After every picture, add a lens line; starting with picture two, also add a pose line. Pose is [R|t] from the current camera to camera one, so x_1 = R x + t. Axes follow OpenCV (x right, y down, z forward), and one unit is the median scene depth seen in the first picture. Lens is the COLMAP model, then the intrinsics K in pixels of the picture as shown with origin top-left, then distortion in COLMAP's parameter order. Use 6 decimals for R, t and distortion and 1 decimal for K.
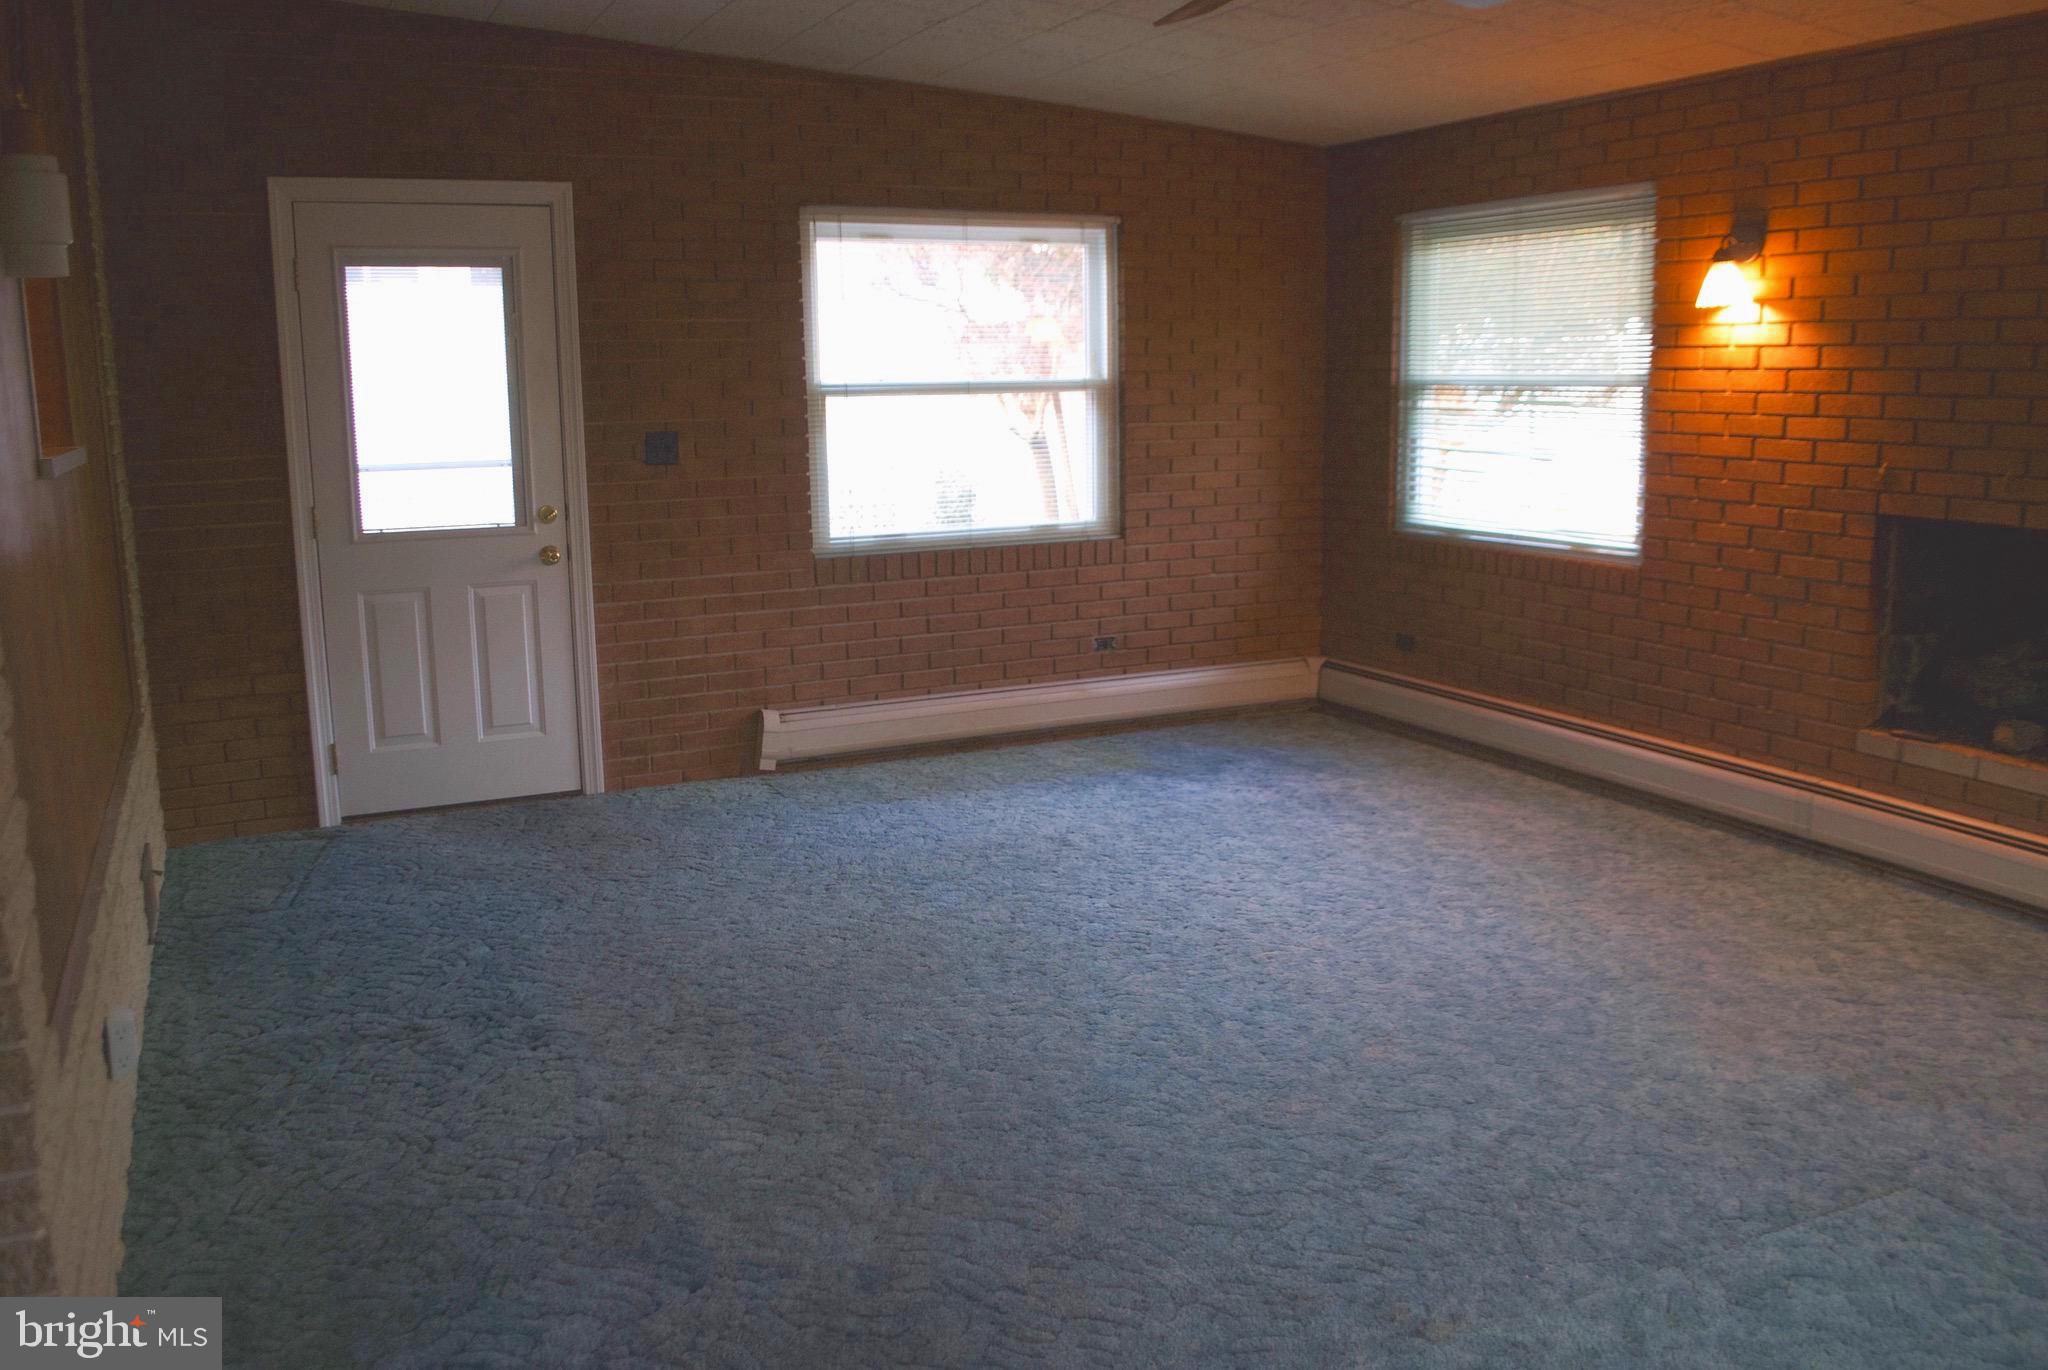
lens RADIAL K [[1700.7, 0, 1020.1], [0, 1700.7, 639.7], [0, 0, 1]] dist [0.003759, 0.000502]
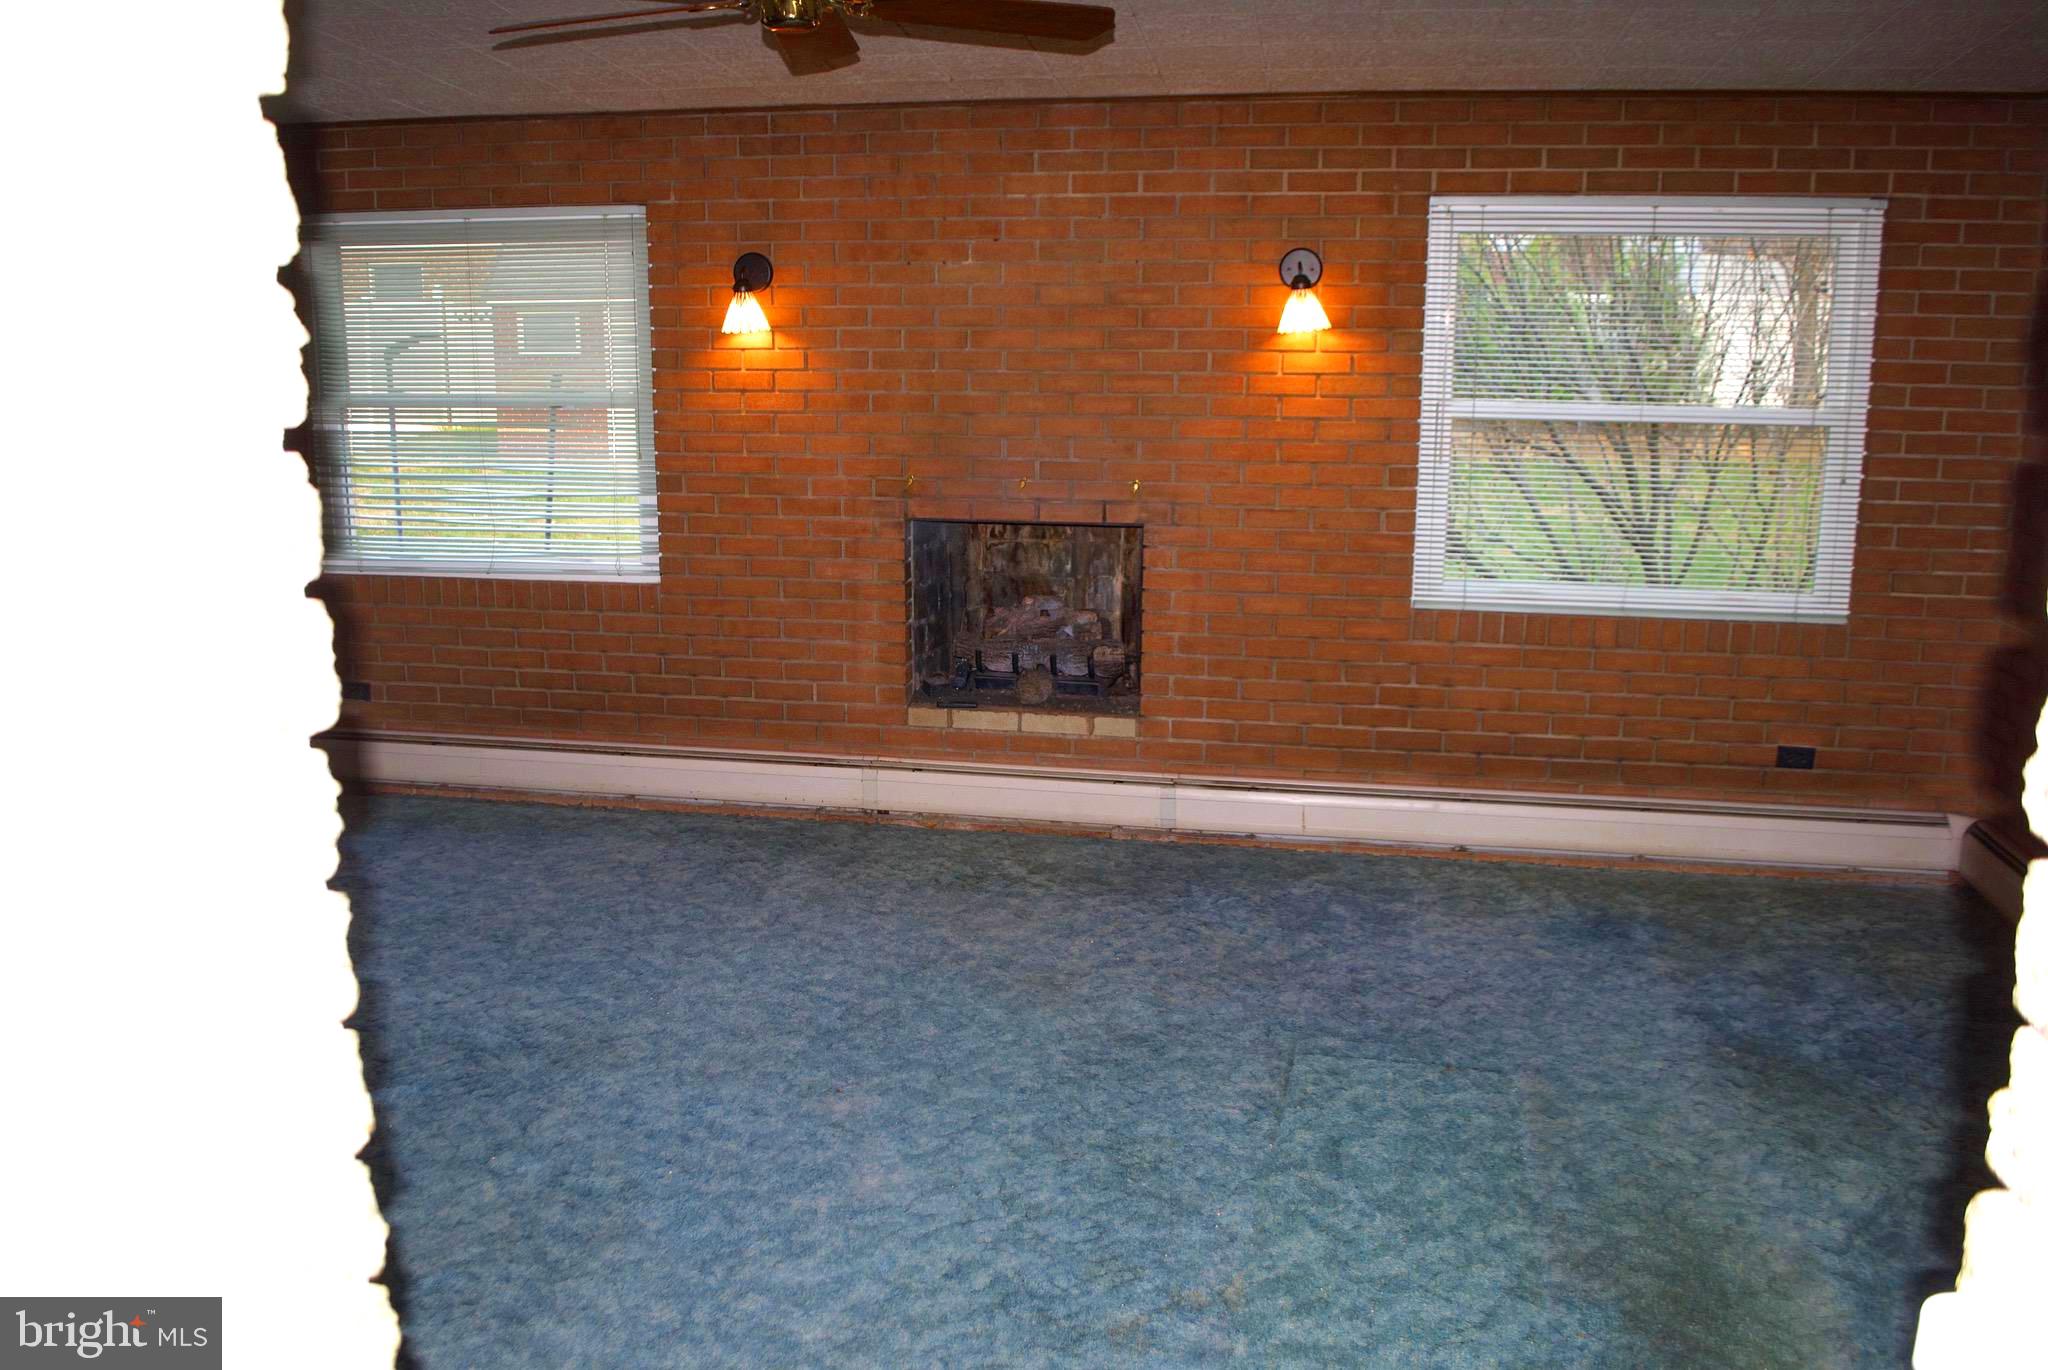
lens RADIAL K [[1753.0, 0, 1043.2], [0, 1753.0, 677.6], [0, 0, 1]] dist [-0.073751, -0.001510]
pose [[0.605449, -0.152220, 0.781192, -0.381893], [0.119208, 0.987811, 0.100090, -0.076421], [-0.786906, 0.032525, 0.616215, 0.209437]]
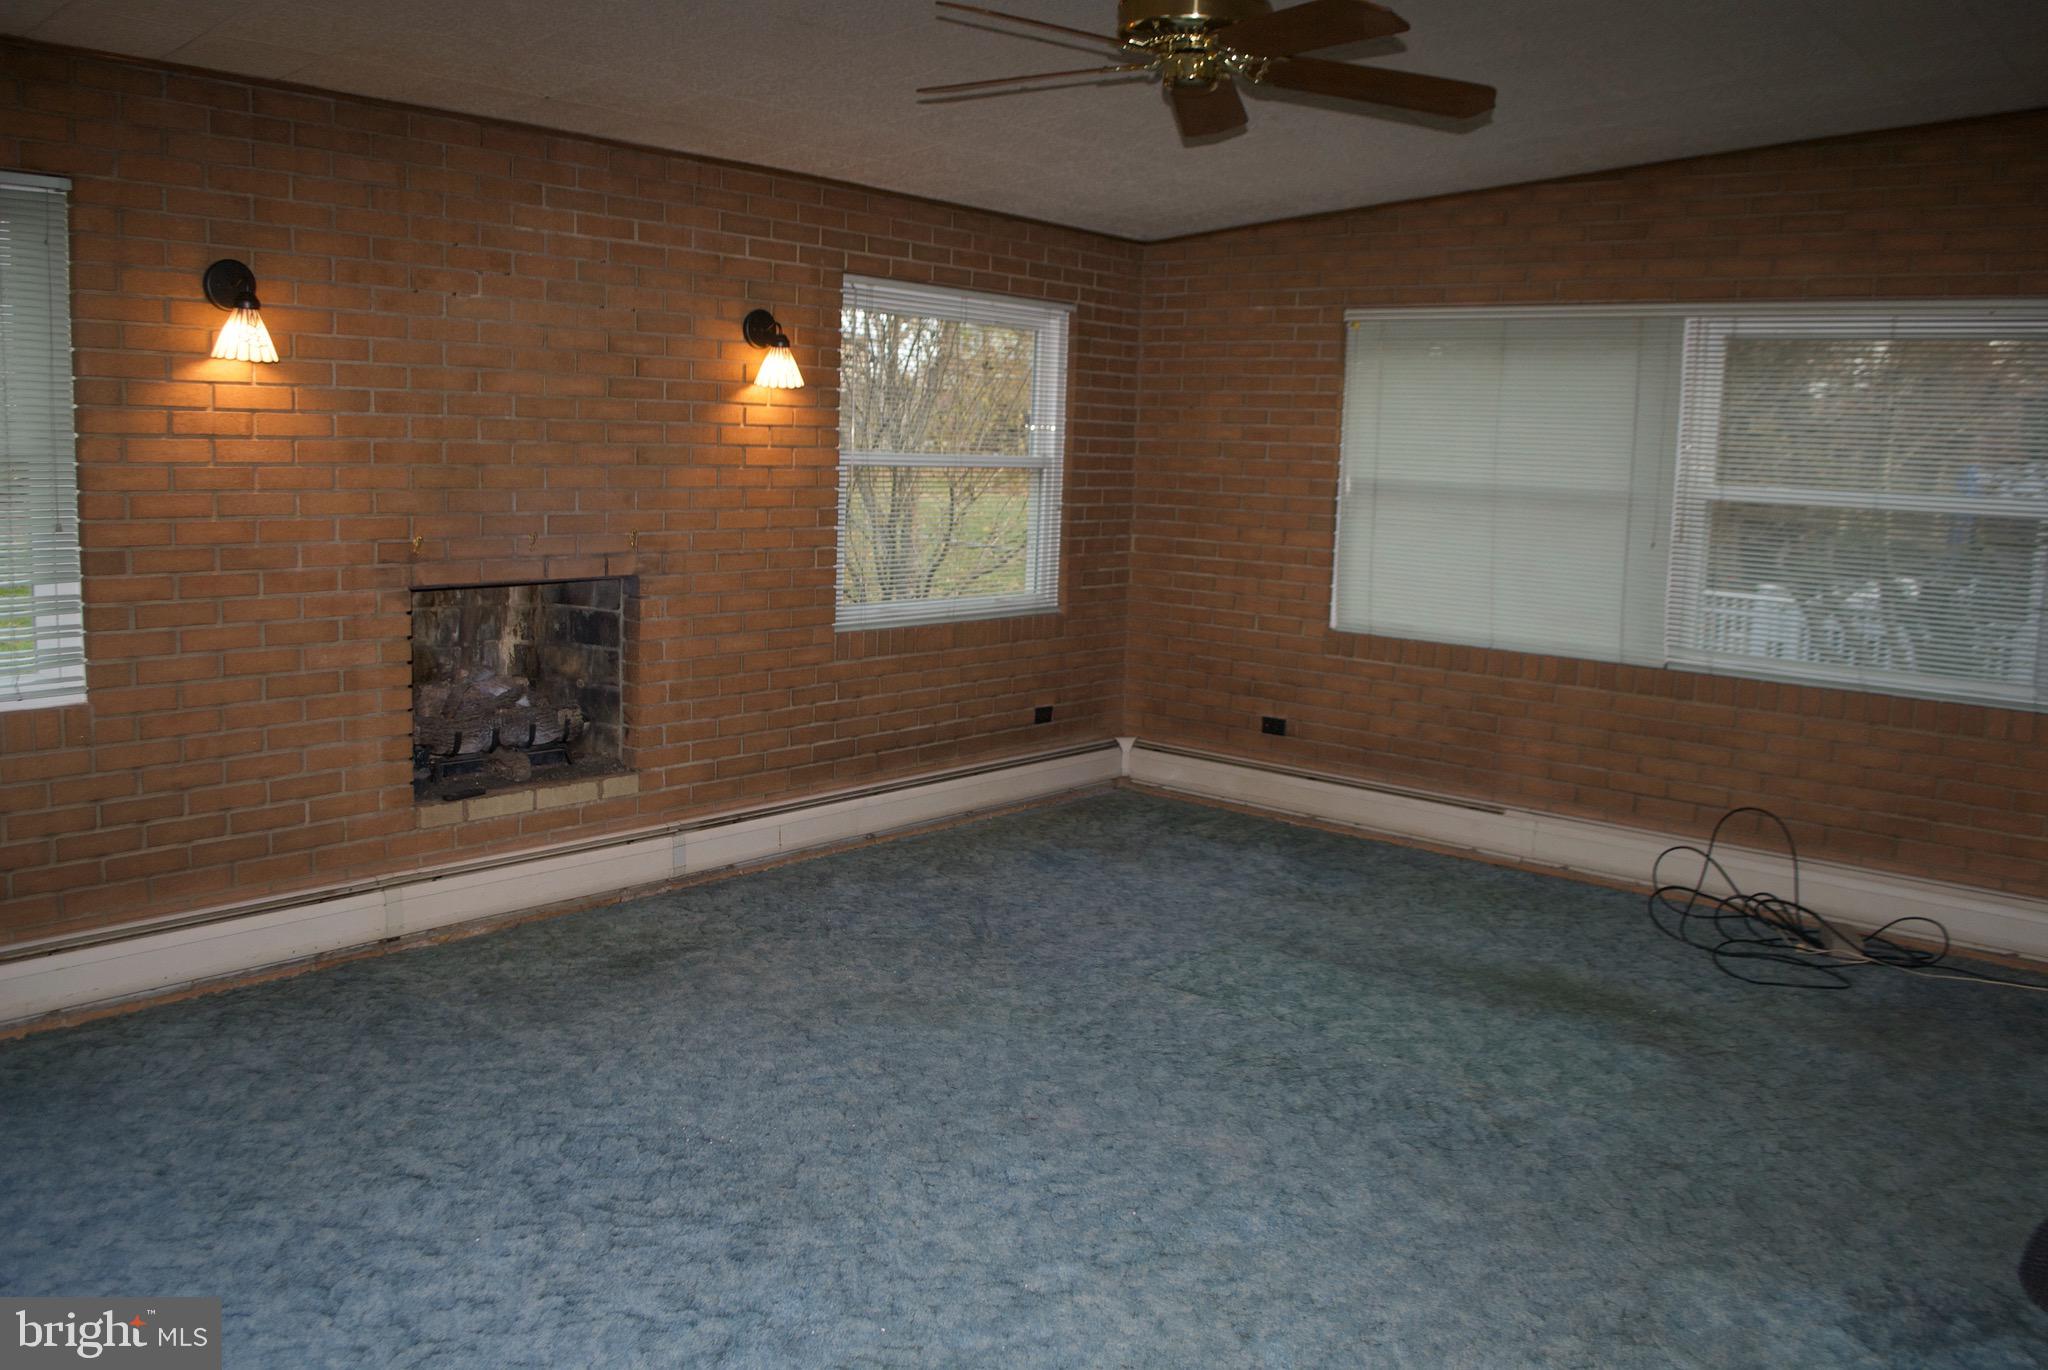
lens RADIAL K [[1643.3, 0, 1031.9], [0, 1643.3, 681.2], [0, 0, 1]] dist [-0.082934, 0.004078]
pose [[-0.409885, -0.140216, 0.901296, -0.498649], [0.112000, 0.972900, 0.202290, -0.173009], [-0.905235, 0.183861, -0.383073, 1.060795]]
